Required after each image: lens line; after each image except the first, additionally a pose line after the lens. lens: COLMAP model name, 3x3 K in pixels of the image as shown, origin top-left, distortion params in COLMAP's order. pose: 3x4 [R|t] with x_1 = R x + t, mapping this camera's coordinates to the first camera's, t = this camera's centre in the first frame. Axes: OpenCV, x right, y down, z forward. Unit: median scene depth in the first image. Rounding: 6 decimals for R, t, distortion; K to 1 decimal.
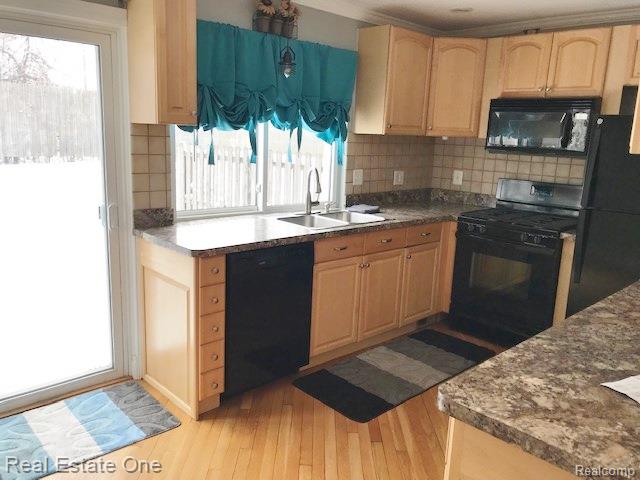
lens RADIAL K [[526.7, 0, 314.7], [0, 526.7, 239.4], [0, 0, 1]] dist [0.061513, -0.102466]
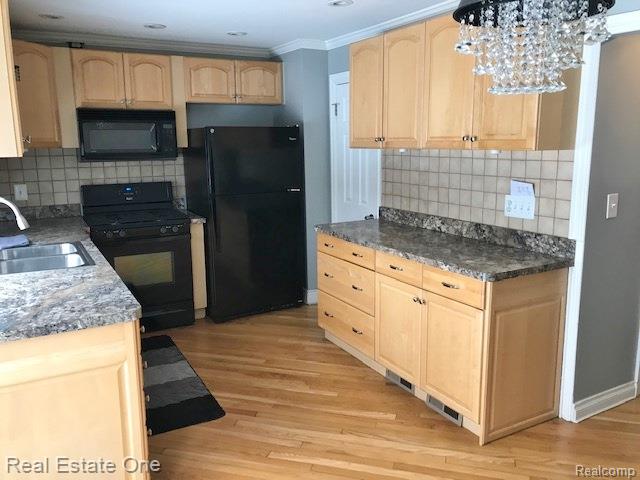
lens RADIAL K [[526.7, 0, 314.7], [0, 526.7, 239.4], [0, 0, 1]] dist [0.061513, -0.102466]
pose [[0.230972, -0.215744, 0.948739, -0.615966], [0.217120, 0.961946, 0.165889, -0.101599], [-0.948425, 0.167674, 0.269025, 0.364923]]
